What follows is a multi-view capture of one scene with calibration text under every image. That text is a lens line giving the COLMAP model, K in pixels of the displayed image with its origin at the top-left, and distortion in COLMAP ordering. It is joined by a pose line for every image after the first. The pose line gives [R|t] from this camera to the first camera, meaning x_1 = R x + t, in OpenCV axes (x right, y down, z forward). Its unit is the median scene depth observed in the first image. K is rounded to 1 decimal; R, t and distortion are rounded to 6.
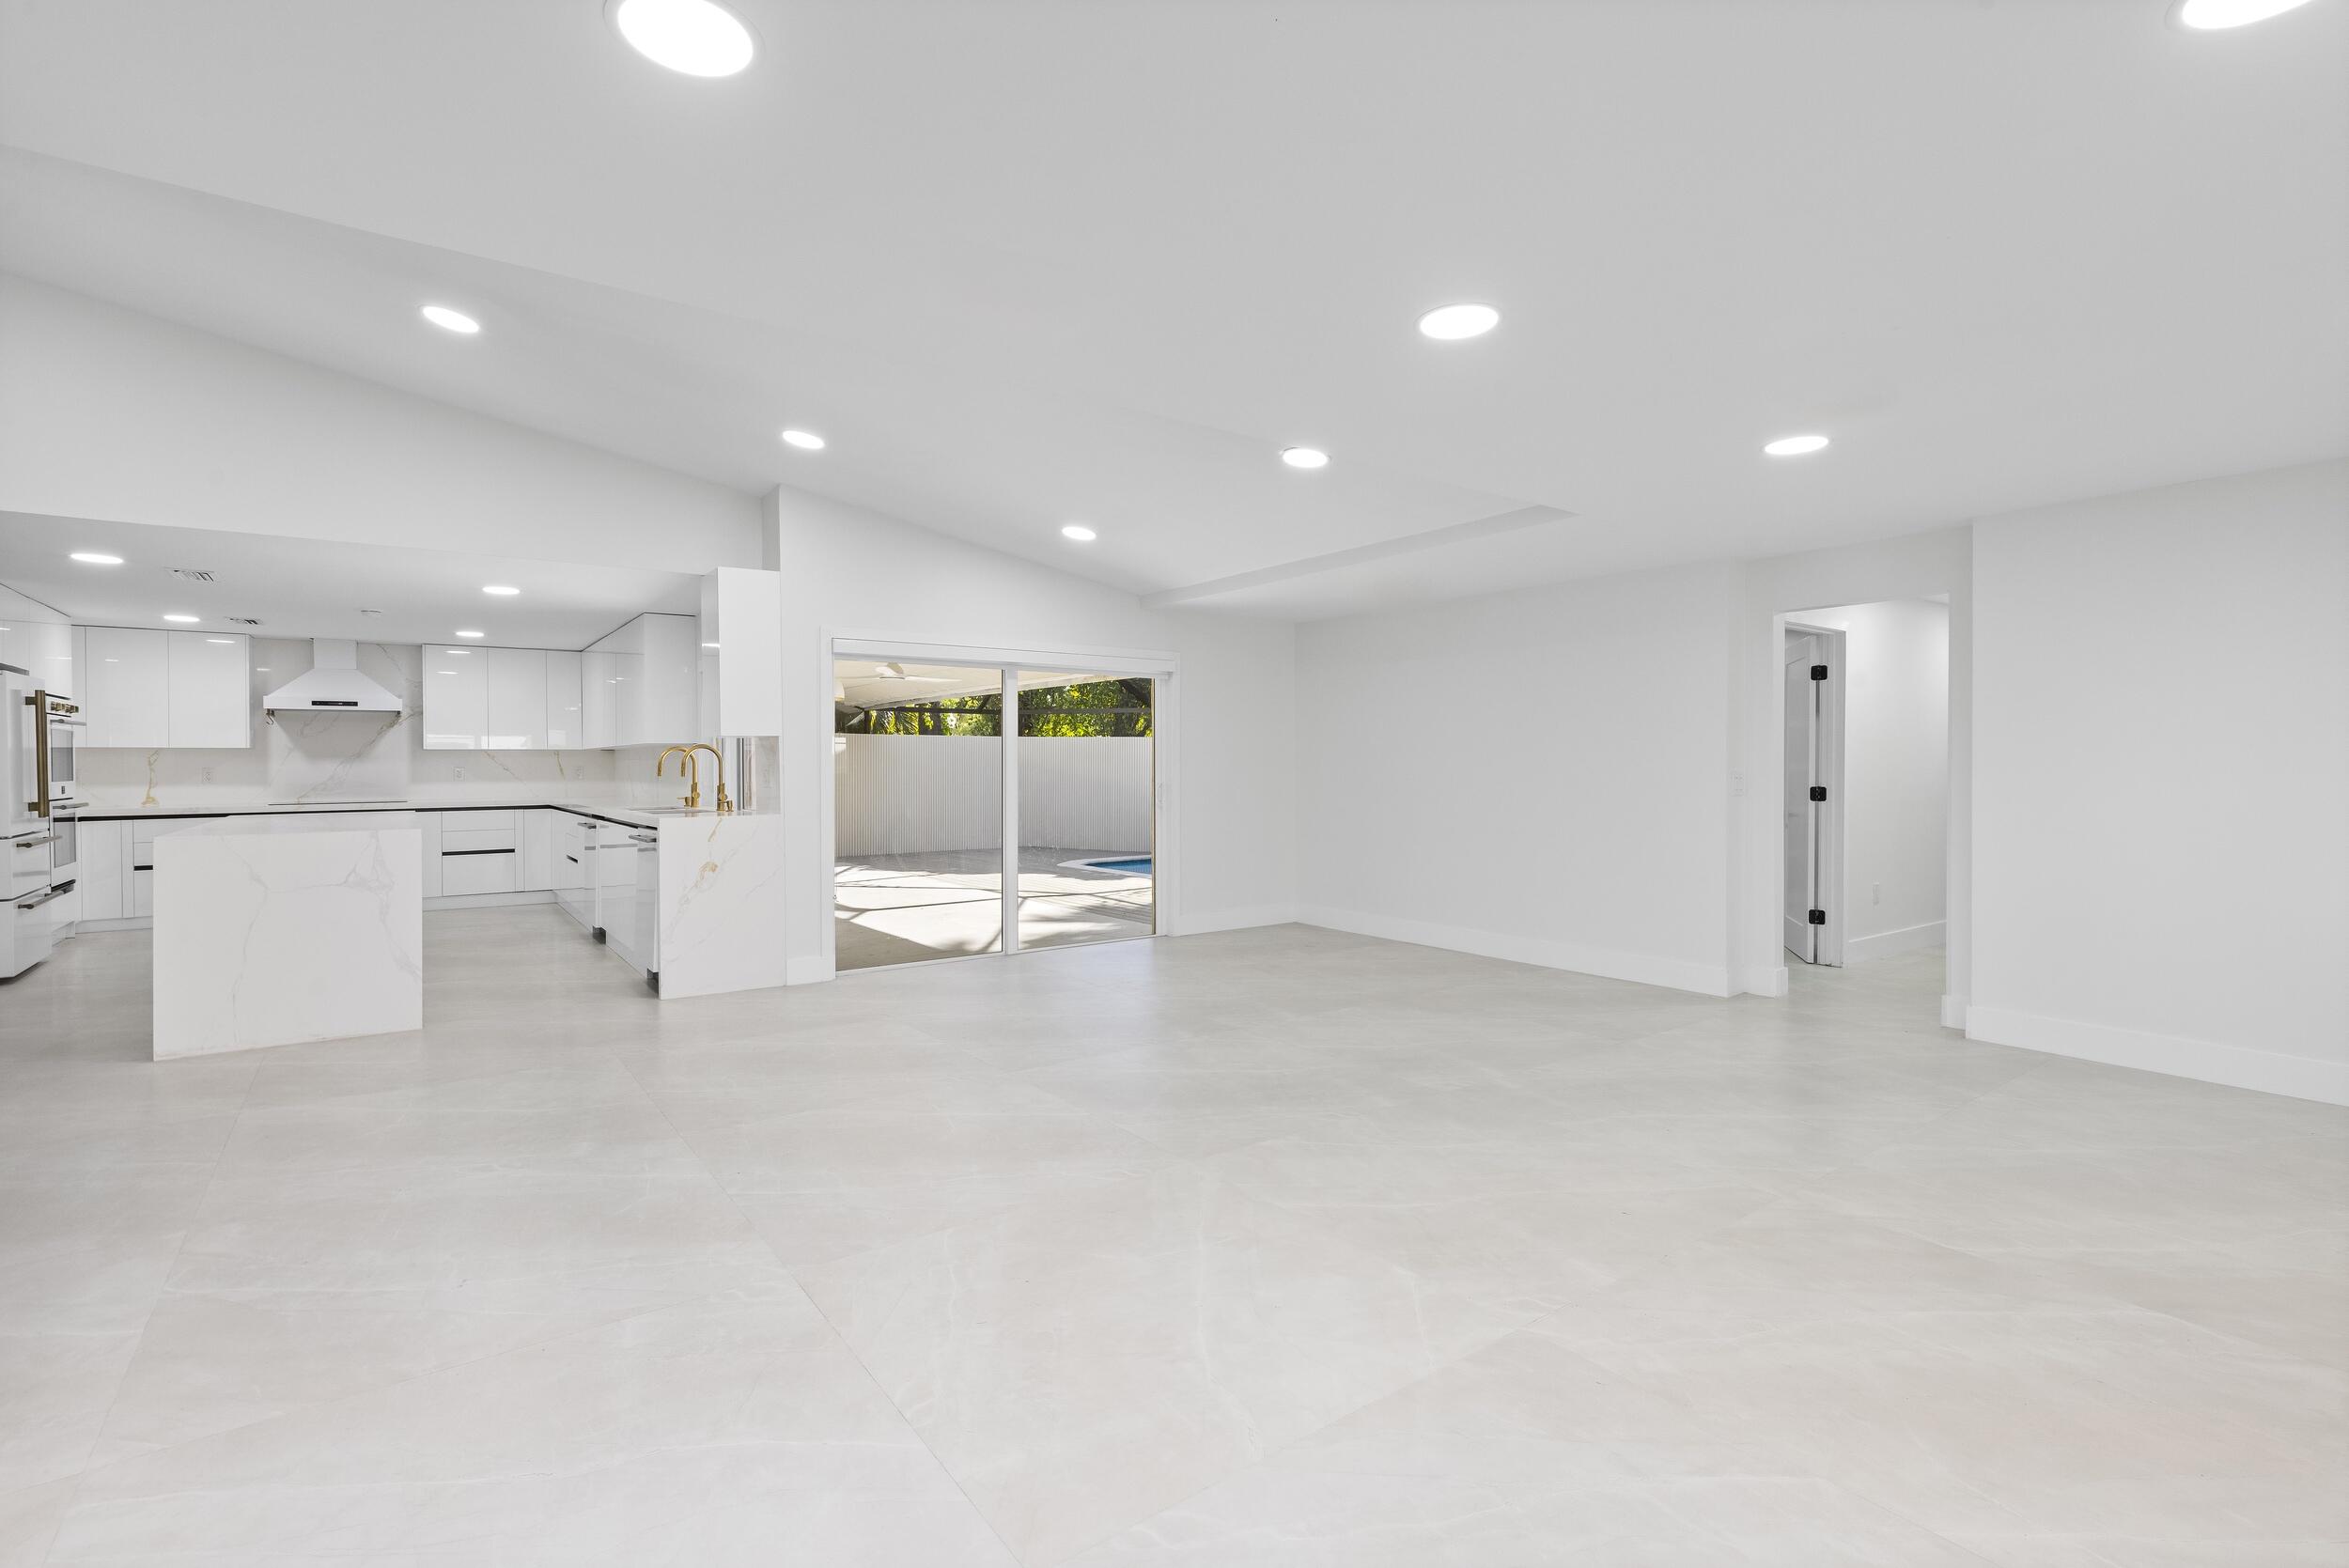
lens RADIAL K [[1082.1, 0, 1179.7], [0, 1082.1, 769.5], [0, 0, 1]] dist [0.005685, 0.001875]
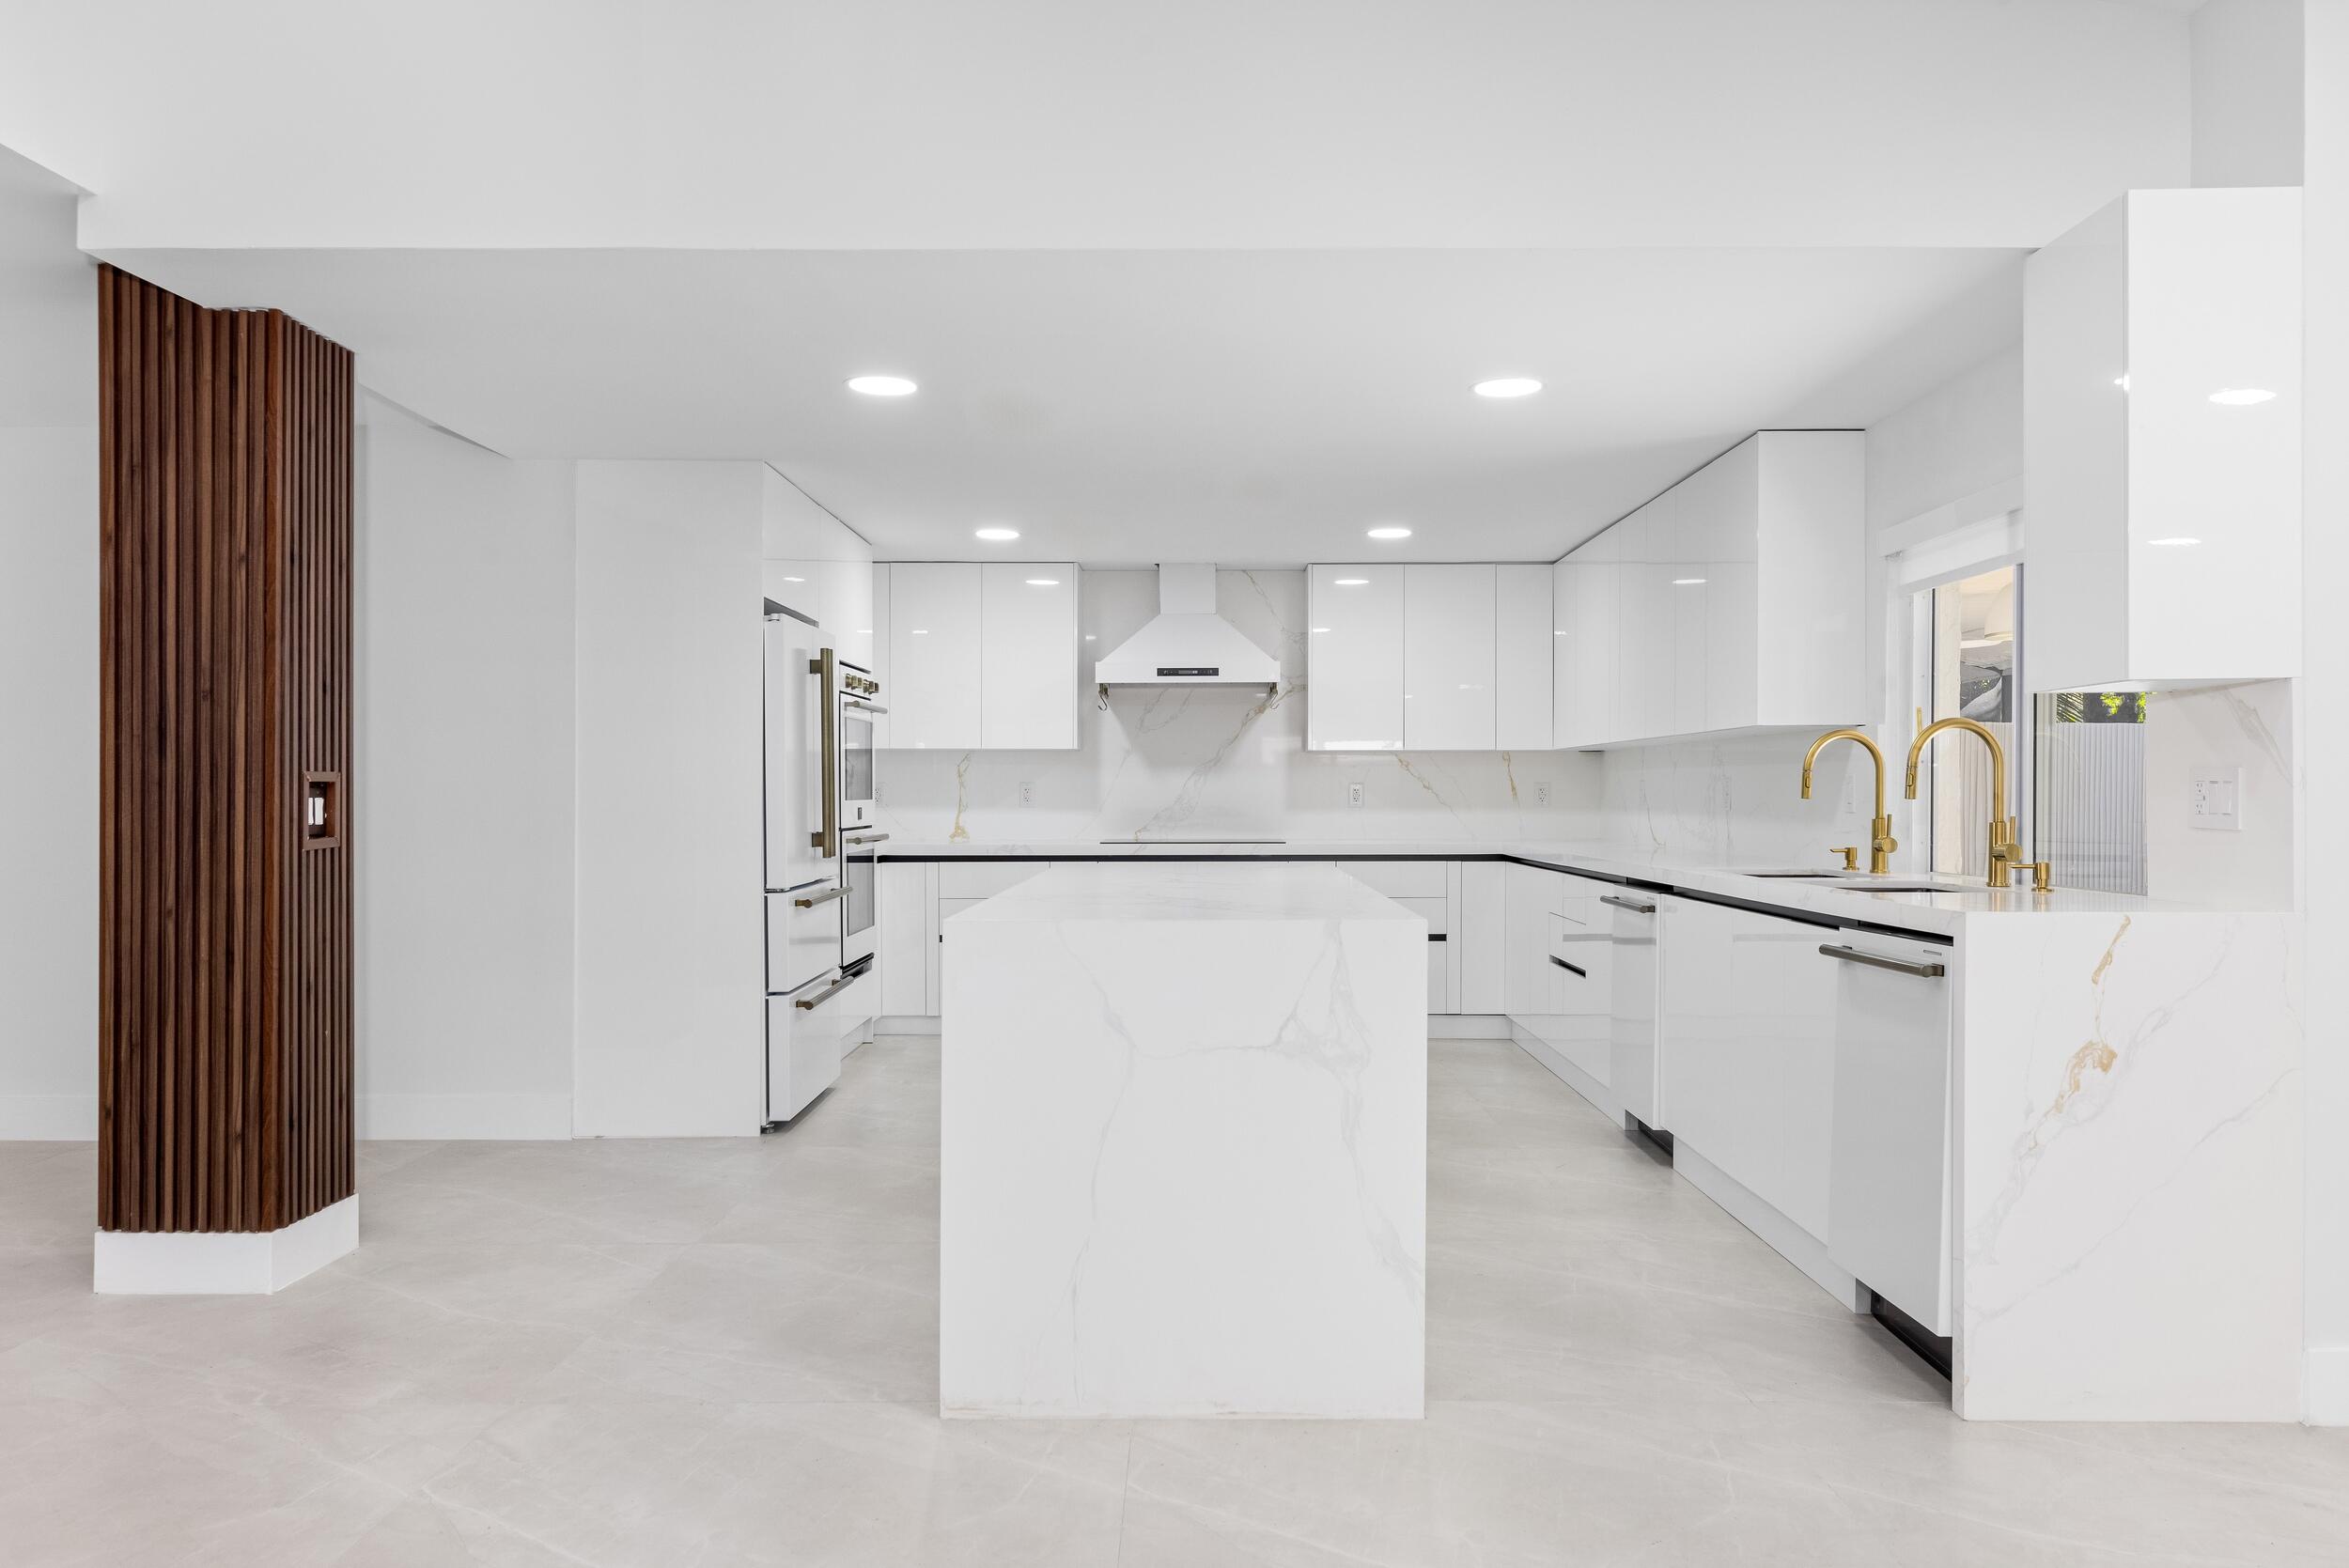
lens RADIAL K [[1778.4, 0, 1177.4], [0, 1778.4, 798.3], [0, 0, 1]] dist [-0.002166, 0.004497]
pose [[0.800997, 0.007340, -0.598623, -0.214526], [-0.007004, 0.999971, 0.002889, 0.004735], [0.598627, 0.001879, 0.801026, 0.236771]]
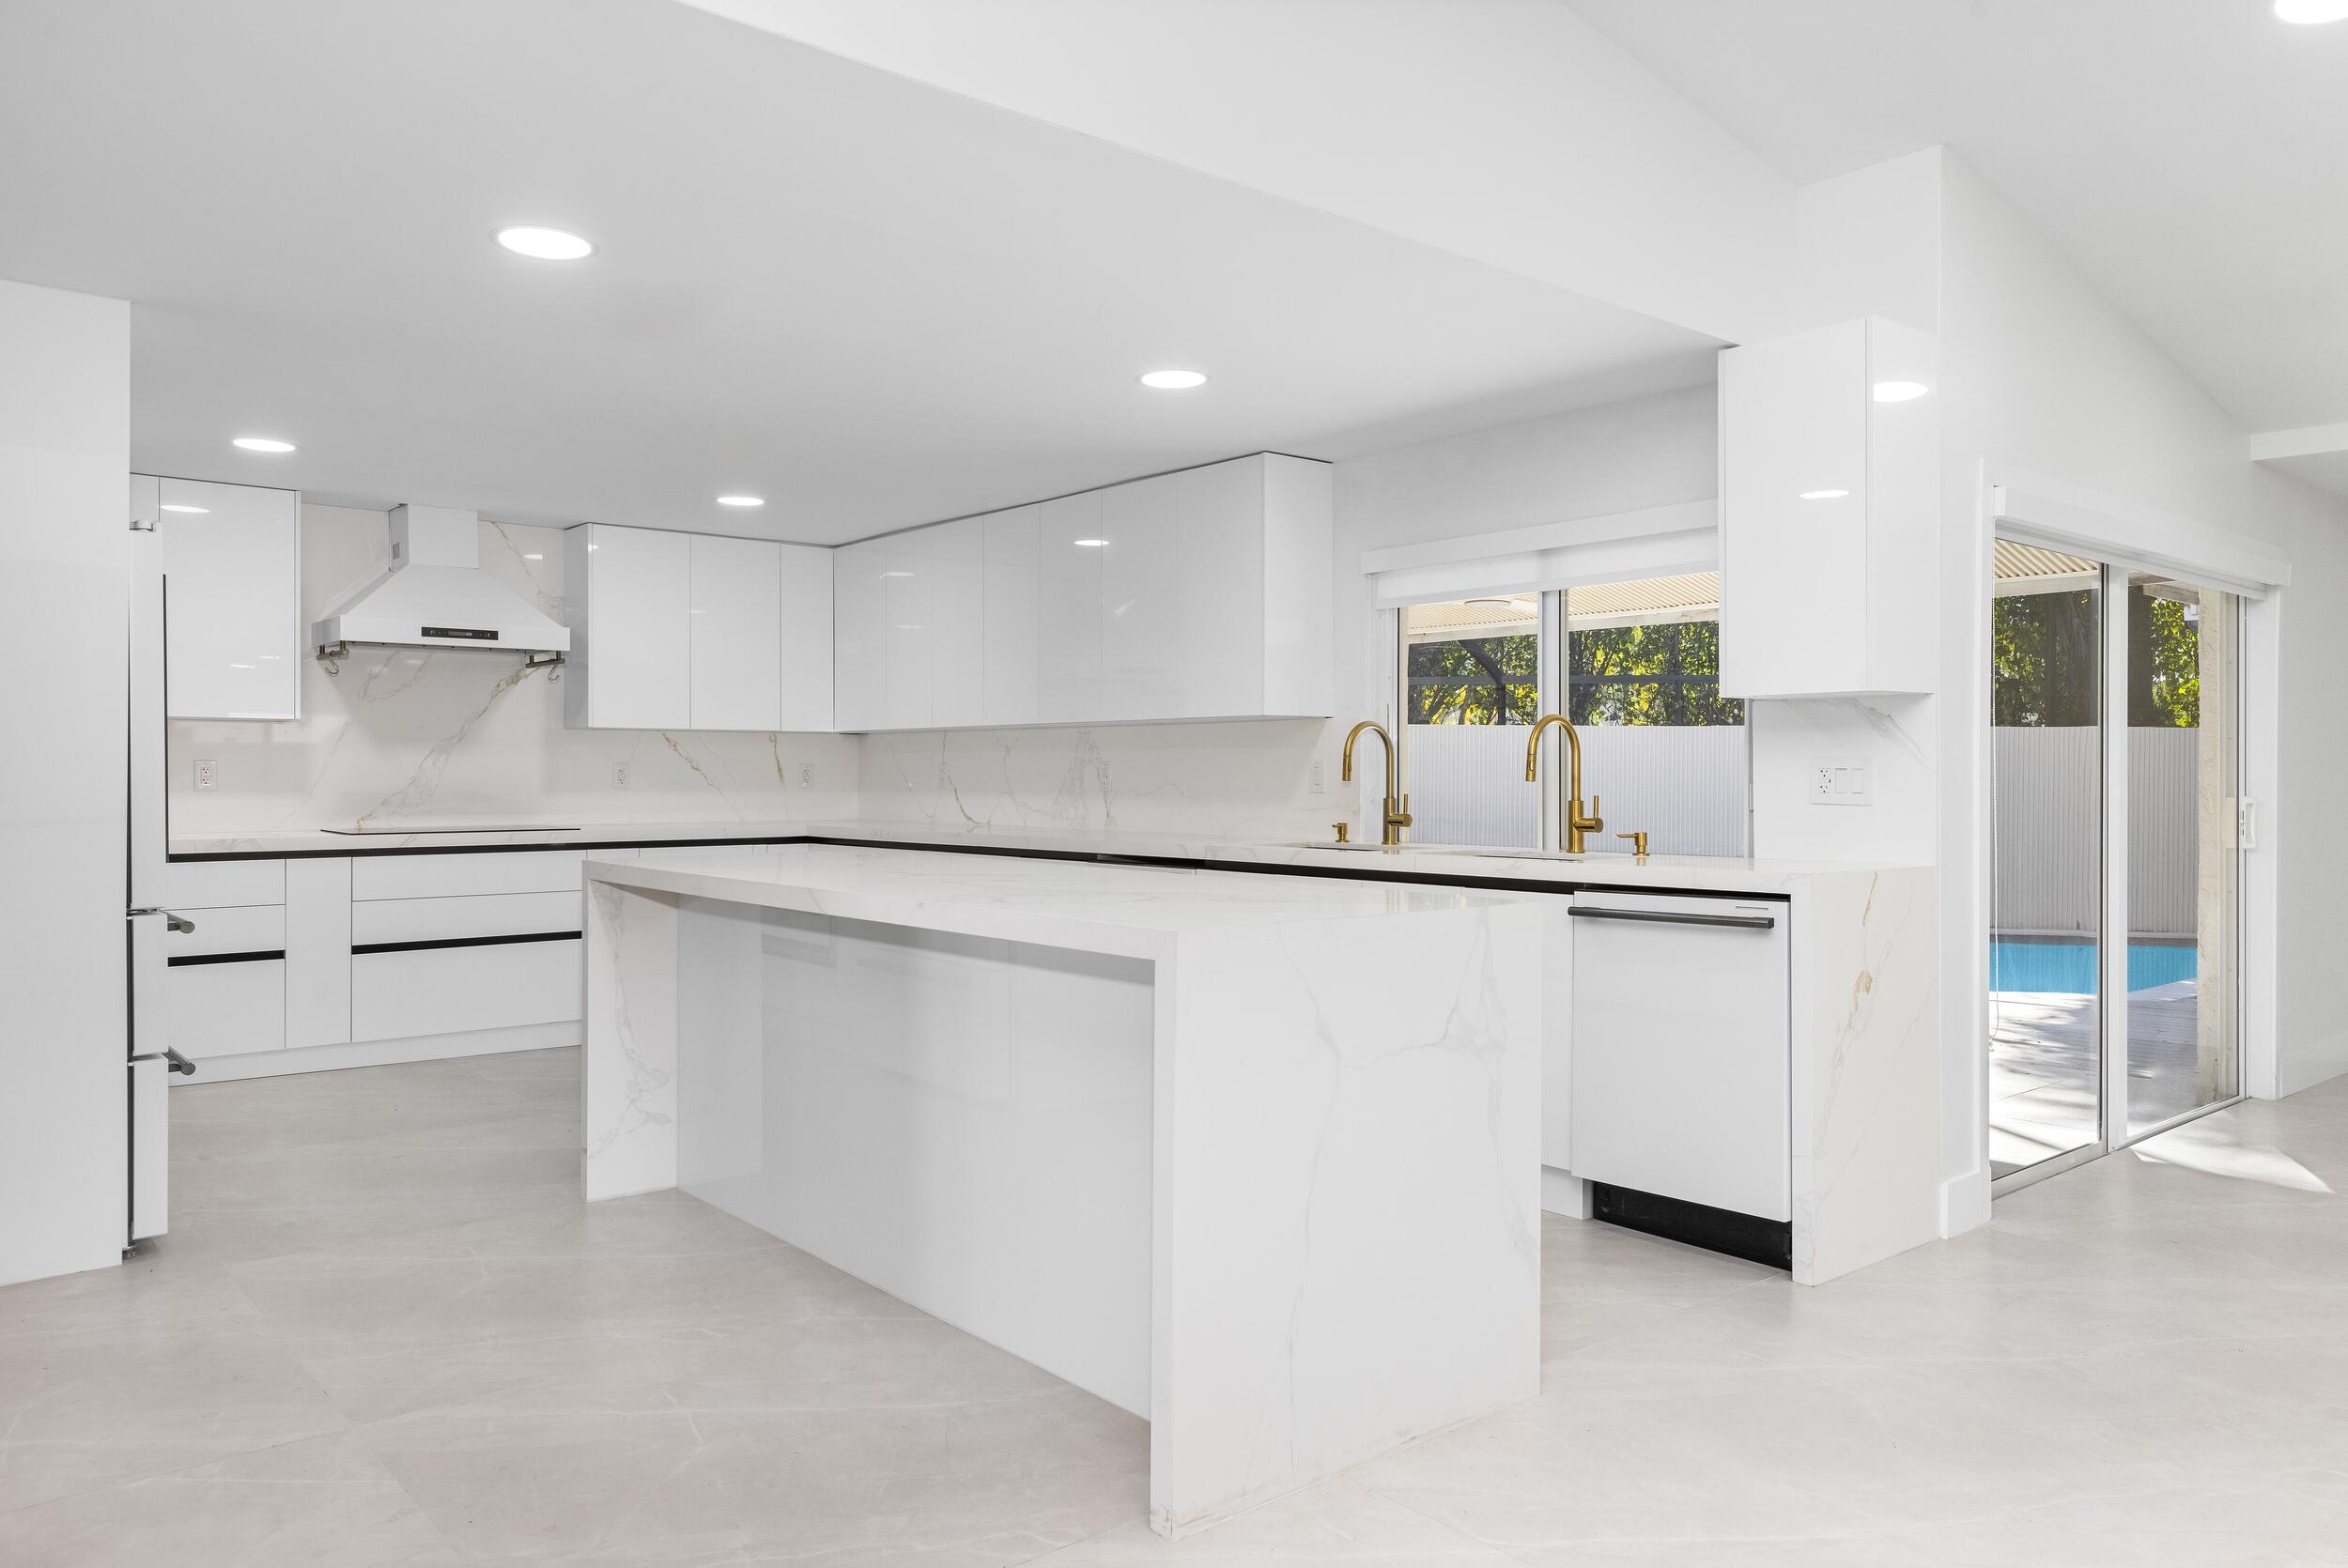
lens RADIAL K [[1615.2, 0, 1247.9], [0, 1615.2, 774.5], [0, 0, 1]] dist [0.019547, 0.004479]
pose [[0.997056, 0.007996, 0.076254, -0.484707], [-0.007640, 0.999958, -0.004967, 0.005959], [-0.076290, 0.004369, 0.997076, 0.226727]]
